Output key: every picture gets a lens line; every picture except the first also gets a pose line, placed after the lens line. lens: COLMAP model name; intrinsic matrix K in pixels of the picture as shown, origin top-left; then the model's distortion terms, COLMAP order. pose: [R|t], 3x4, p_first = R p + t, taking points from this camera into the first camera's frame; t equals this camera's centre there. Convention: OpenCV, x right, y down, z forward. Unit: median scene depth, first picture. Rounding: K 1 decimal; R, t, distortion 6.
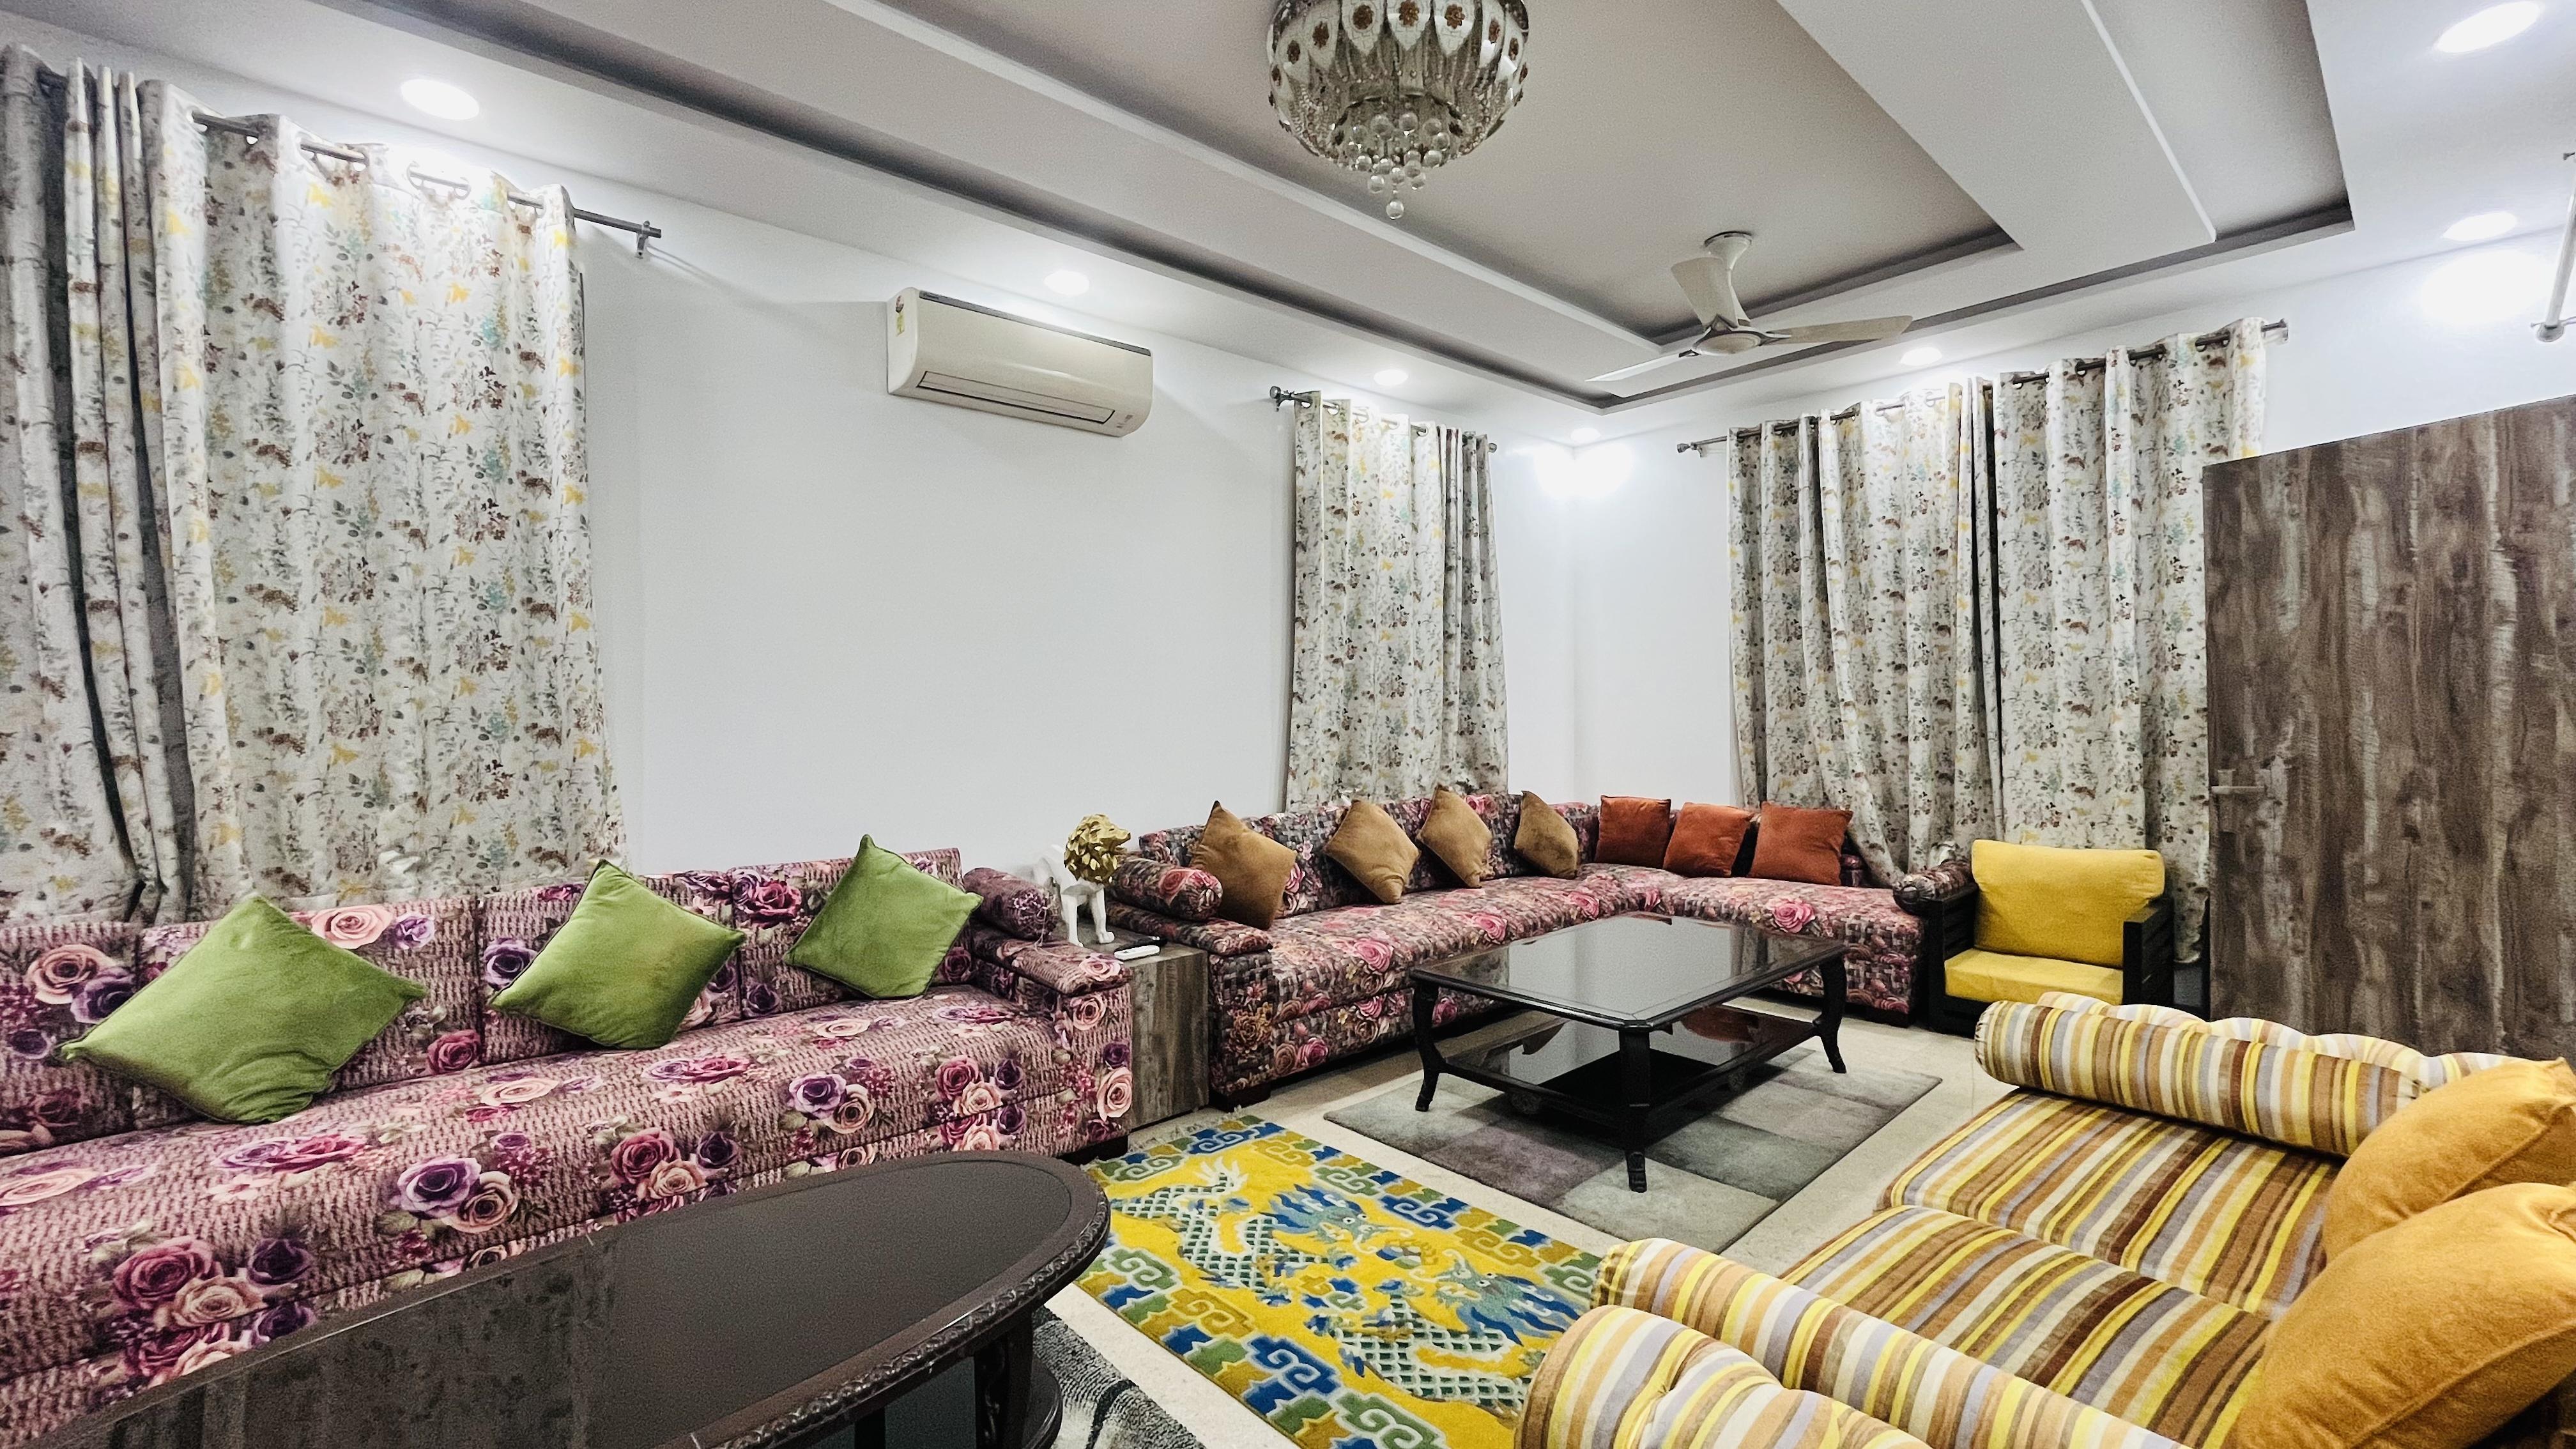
lens RADIAL K [[1051.5, 0, 1289.9], [0, 1051.5, 732.0], [0, 0, 1]] dist [-0.003155, -0.000892]
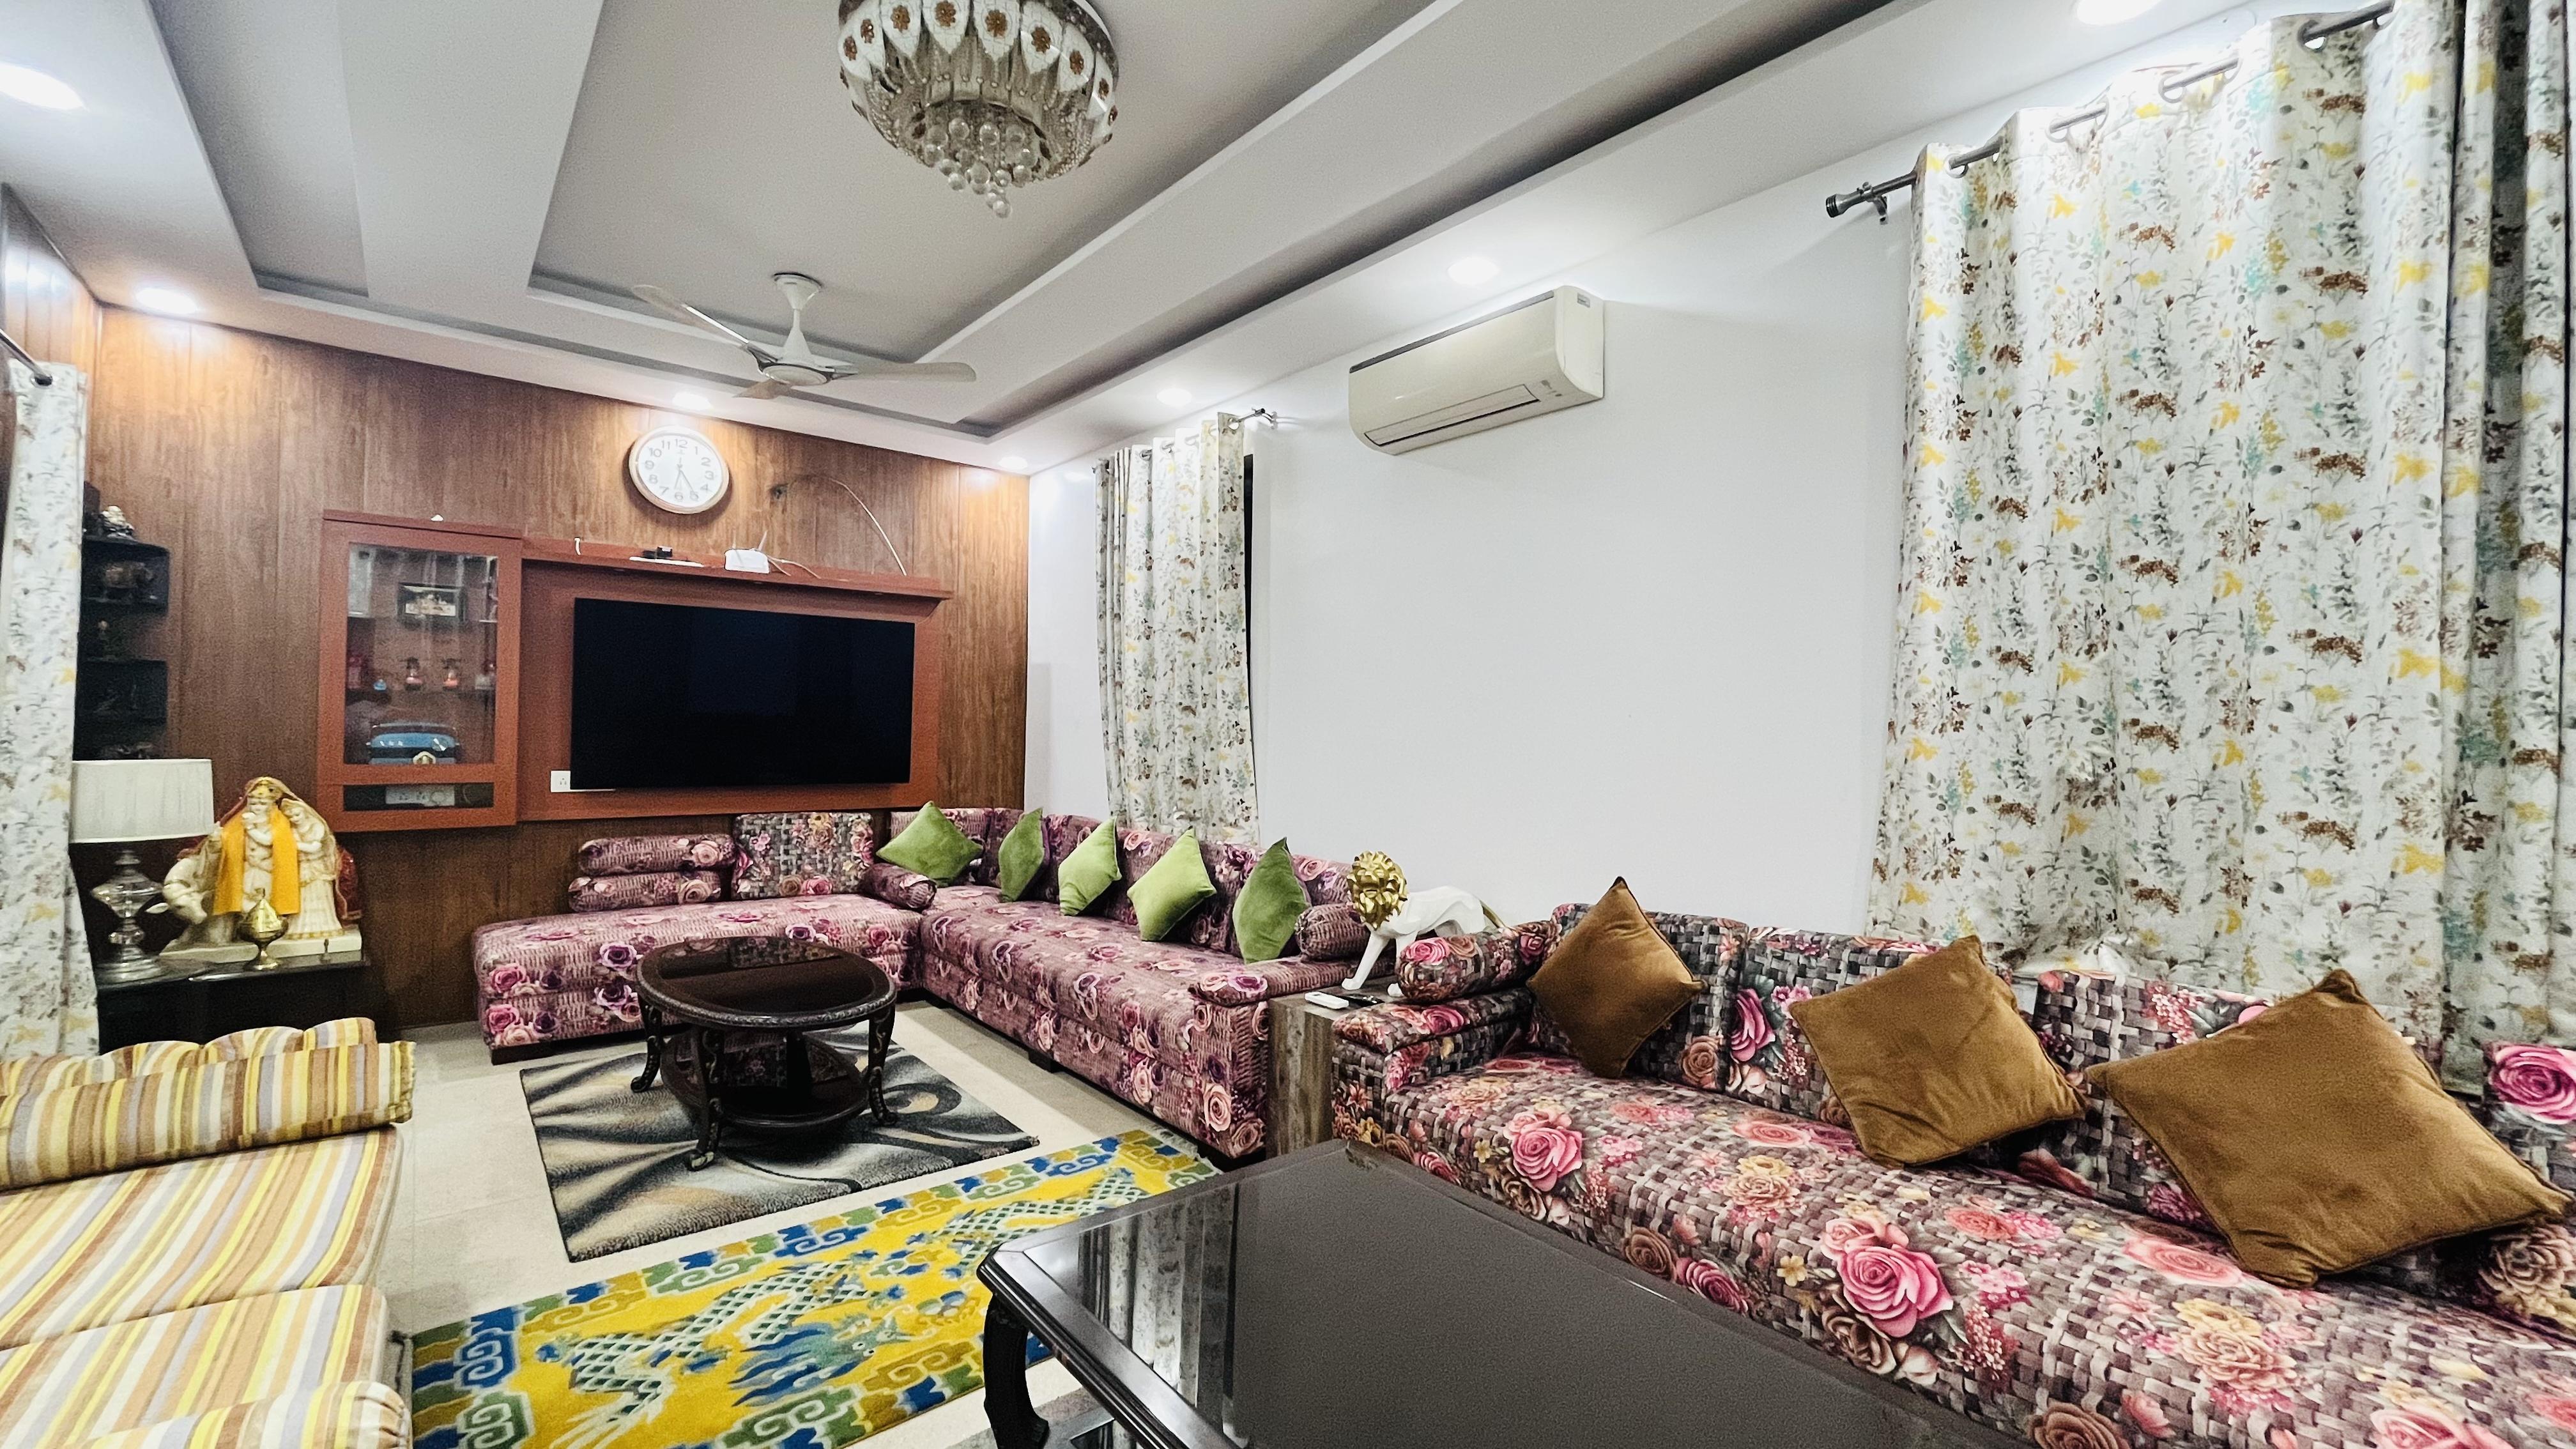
lens RADIAL K [[1051.5, 0, 1289.9], [0, 1051.5, 732.0], [0, 0, 1]] dist [-0.003155, -0.000892]
pose [[-0.037050, 0.007888, -0.999282, 0.876943], [-0.039487, 0.999176, 0.009351, -0.039861], [0.998533, 0.039805, -0.036708, 1.107377]]
